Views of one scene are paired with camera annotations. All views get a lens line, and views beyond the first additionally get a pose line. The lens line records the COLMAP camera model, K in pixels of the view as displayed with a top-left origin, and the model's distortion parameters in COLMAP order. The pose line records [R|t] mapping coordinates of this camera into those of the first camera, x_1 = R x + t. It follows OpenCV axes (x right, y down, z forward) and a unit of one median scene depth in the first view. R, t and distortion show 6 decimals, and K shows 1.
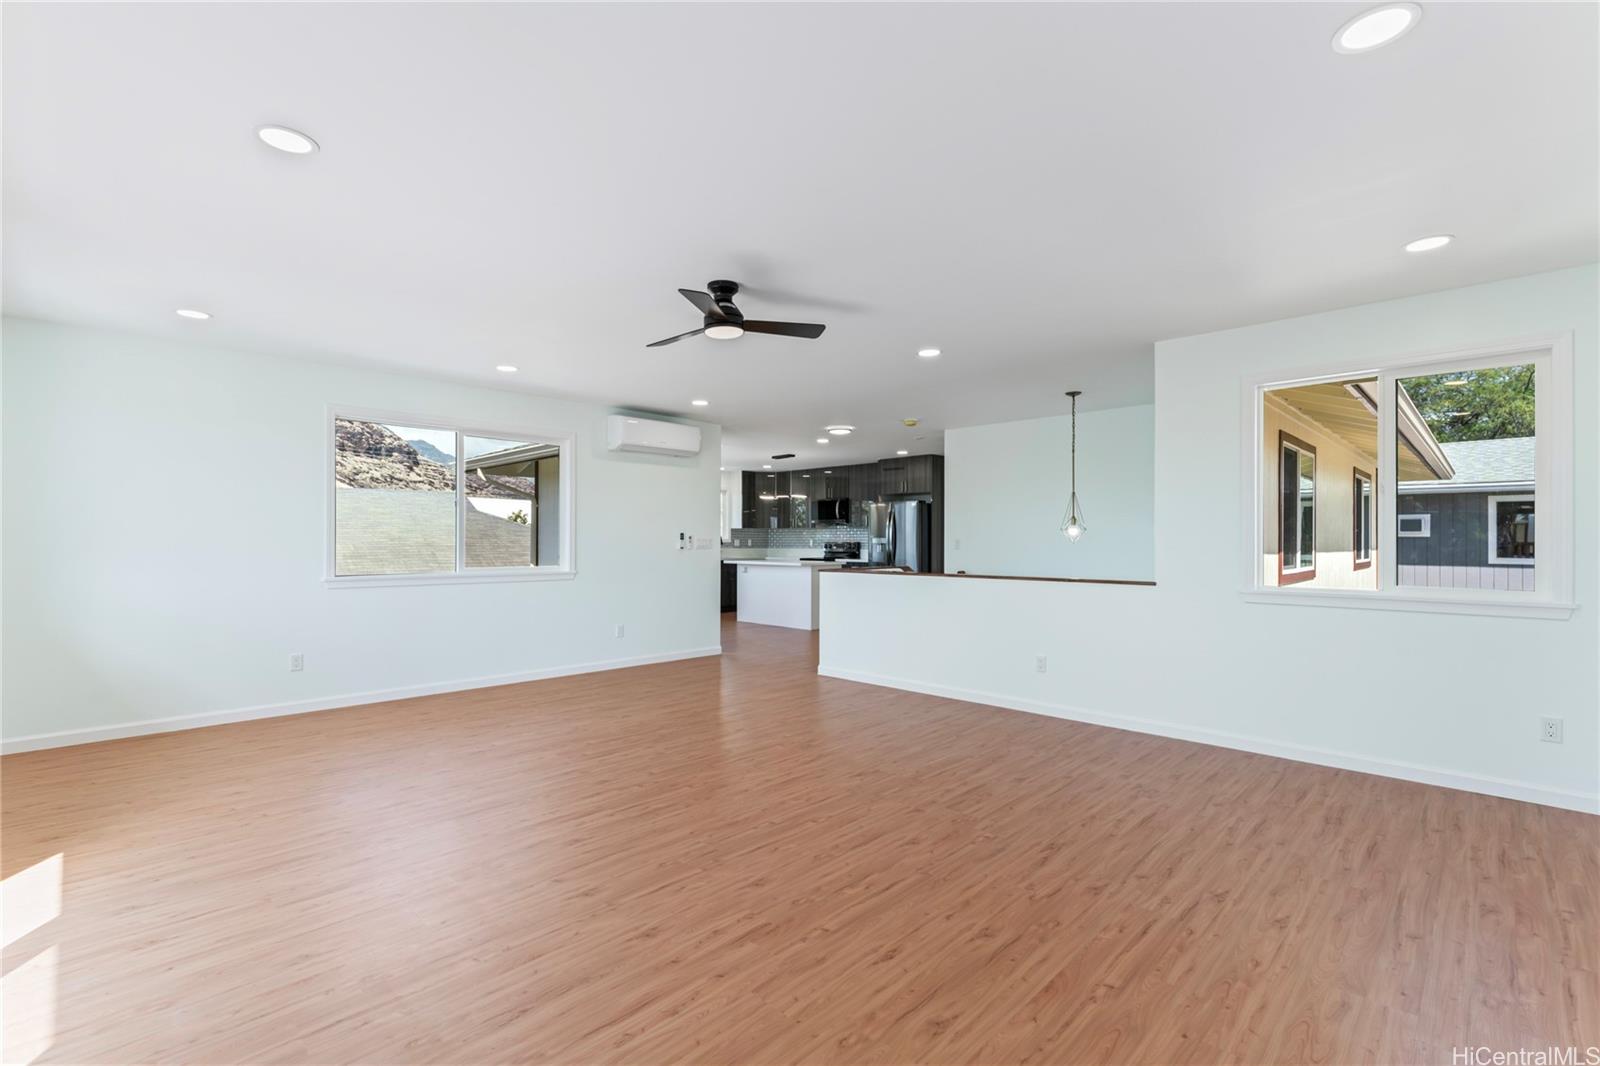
lens RADIAL K [[717.0, 0, 798.4], [0, 717.0, 537.0], [0, 0, 1]] dist [-0.002071, -0.000219]
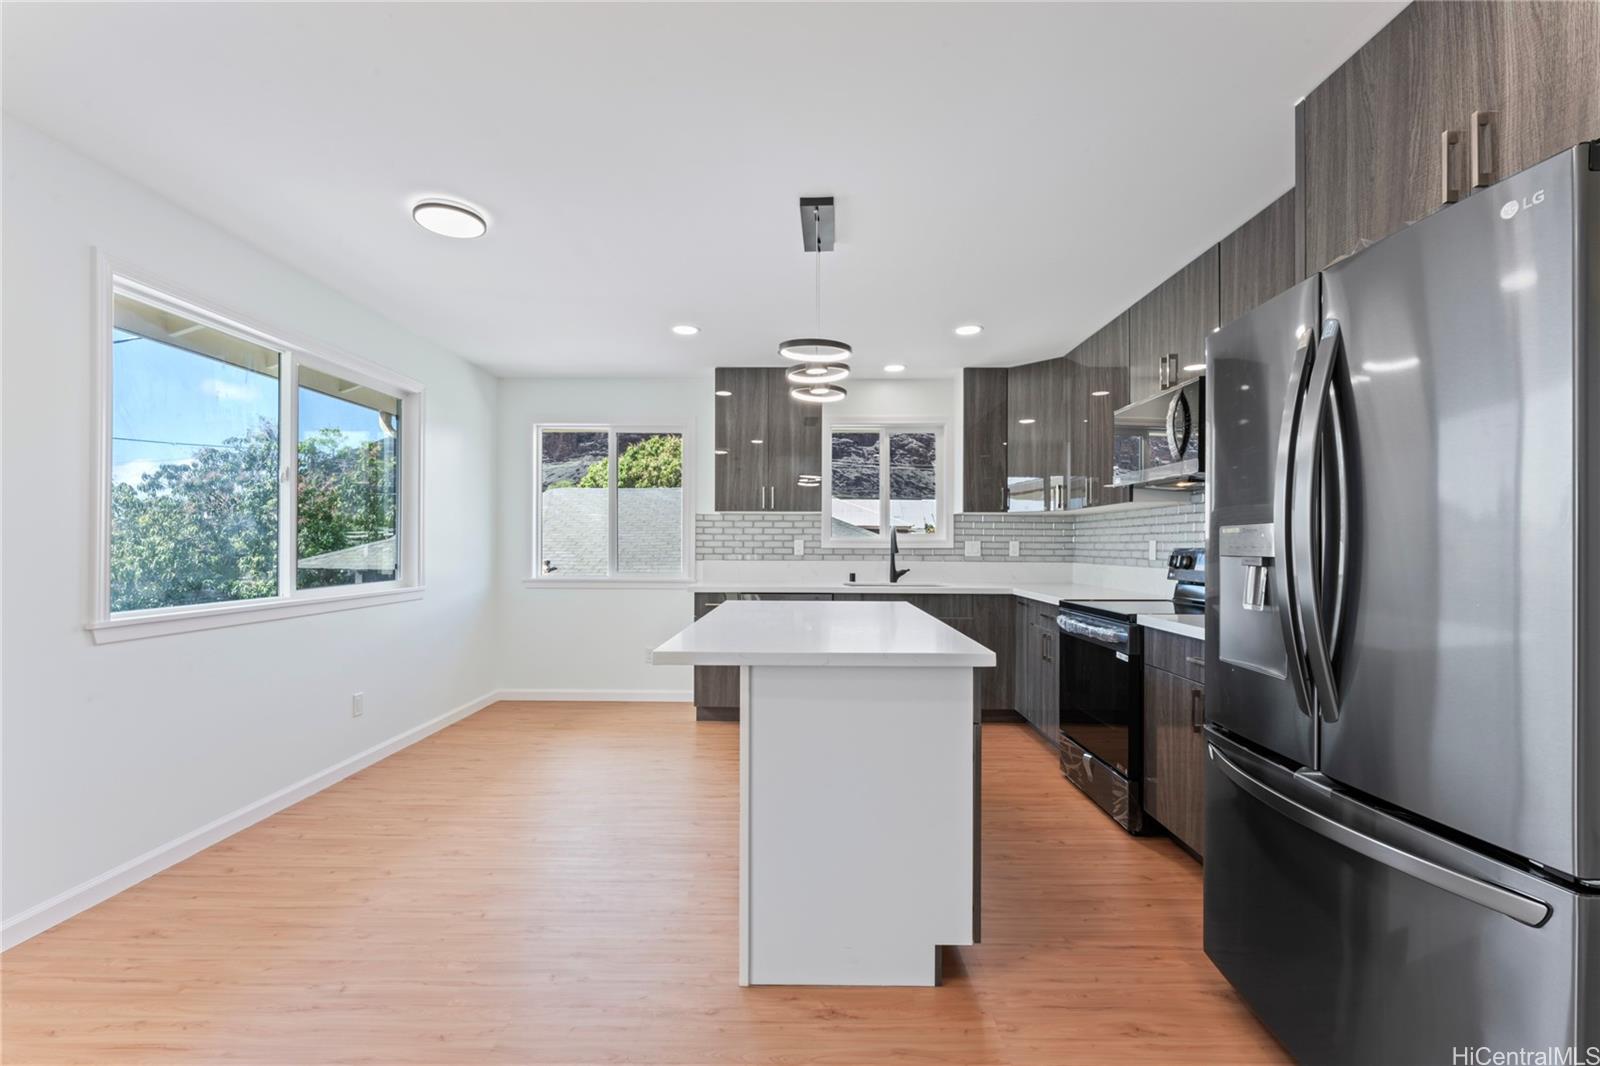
lens RADIAL K [[671.6, 0, 799.1], [0, 671.6, 539.7], [0, 0, 1]] dist [0.000818, 0.000099]
pose [[0.688522, -0.001836, -0.725213, 0.132500], [-0.001333, 0.999992, -0.003798, 0.004773], [0.725214, 0.003582, 0.688514, 0.699054]]
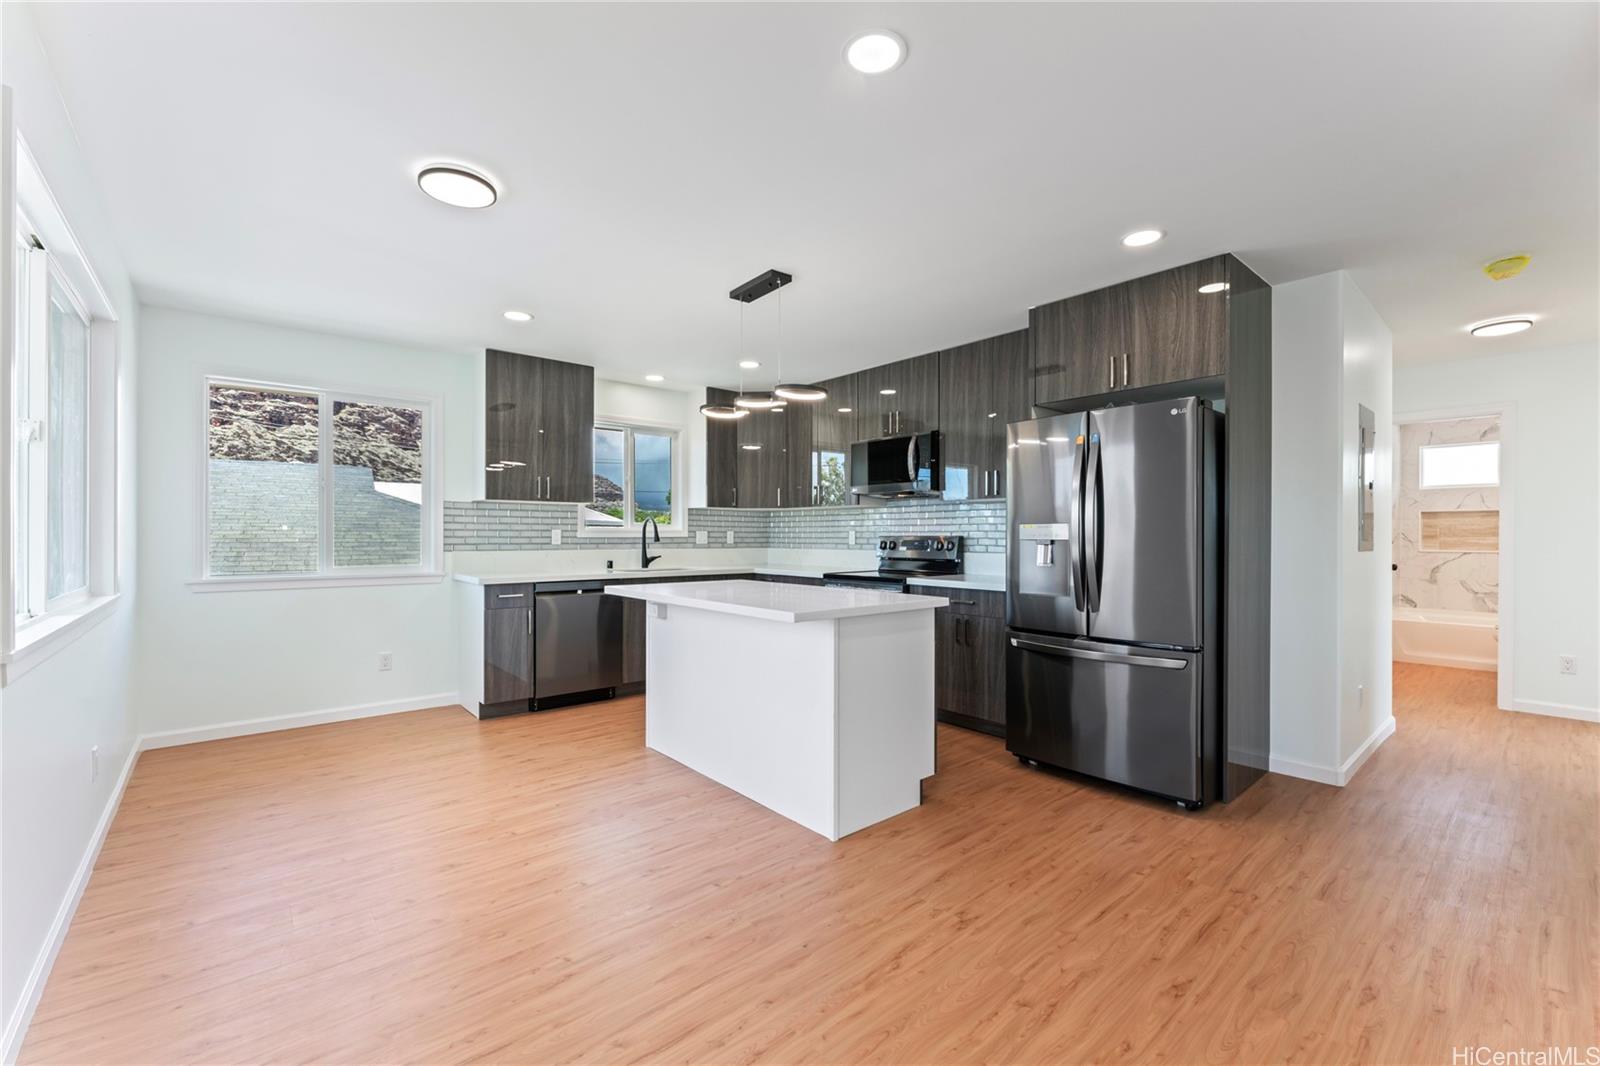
lens RADIAL K [[668.2, 0, 800.0], [0, 668.2, 533.0], [0, 0, 1]] dist [0.001339, 0.000198]
pose [[0.996167, 0.002190, -0.087445, 0.022835], [-0.002099, 0.999997, 0.001135, 0.004626], [0.087447, -0.000947, 0.996169, 0.579776]]
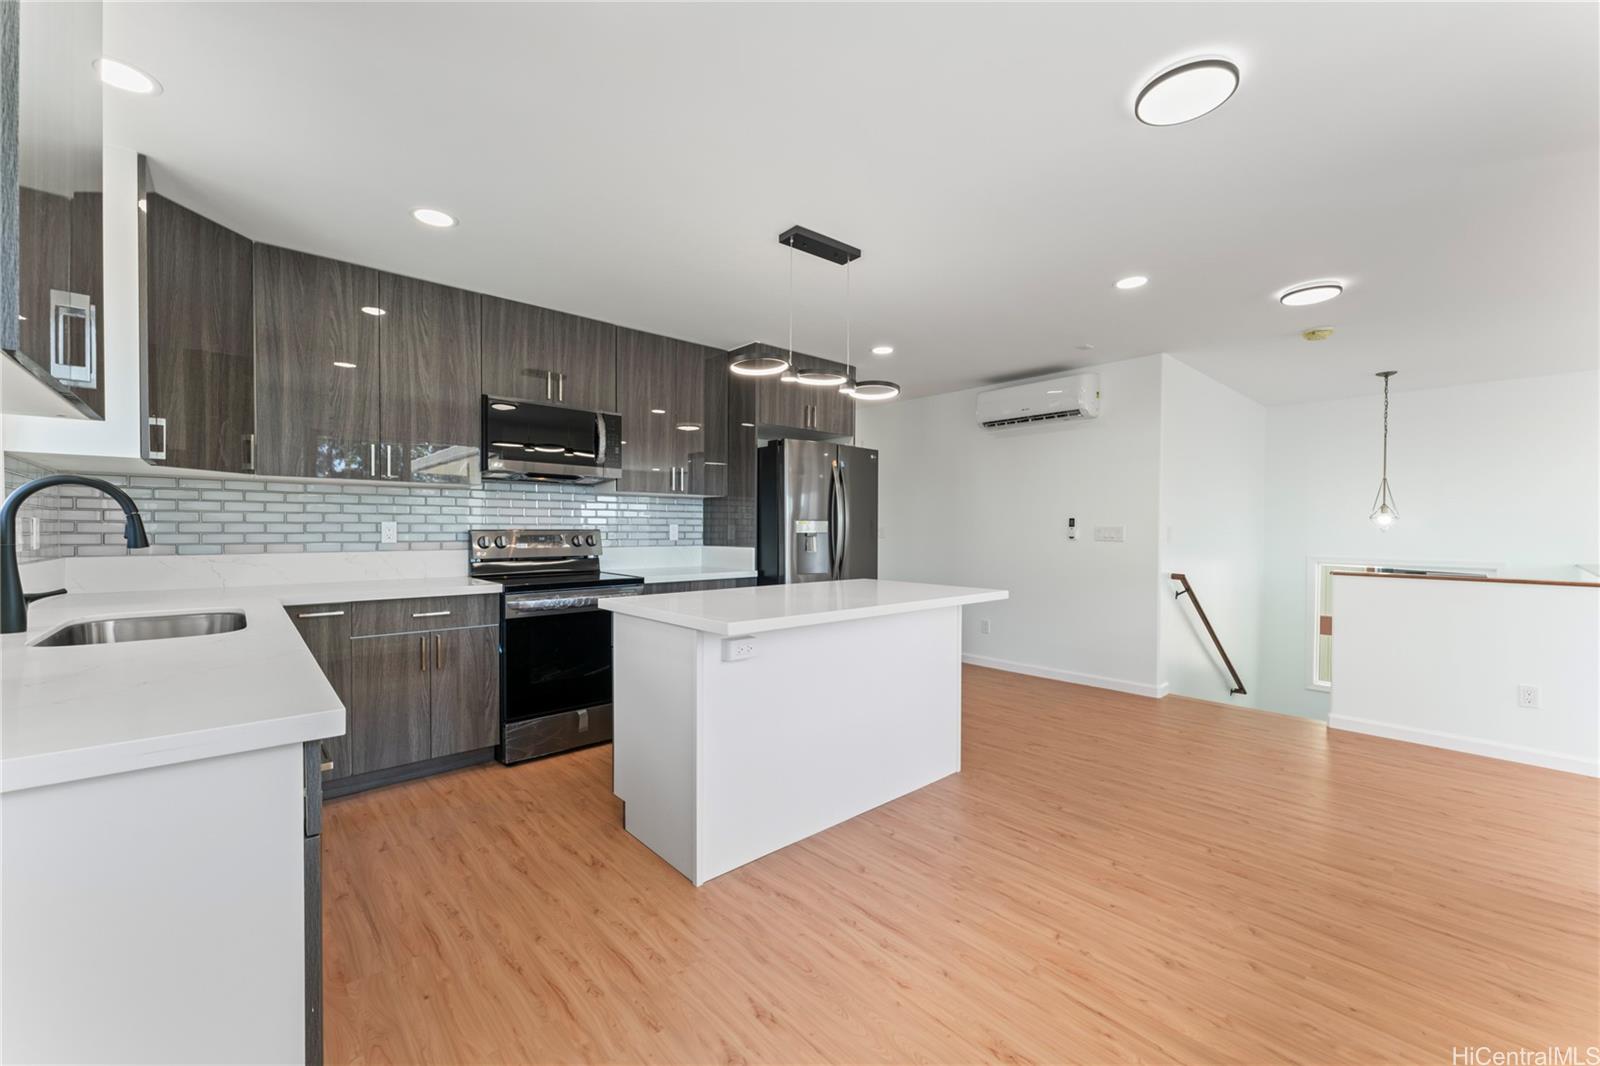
lens RADIAL K [[635.0, 0, 800.0], [0, 635.0, 533.0], [0, 0, 1]] dist [0.000284, 0.000047]
pose [[0.064581, -0.005580, 0.997897, -0.244580], [-0.005982, 0.999964, 0.005979, 0.005783], [-0.997895, -0.006355, 0.064545, 0.841287]]
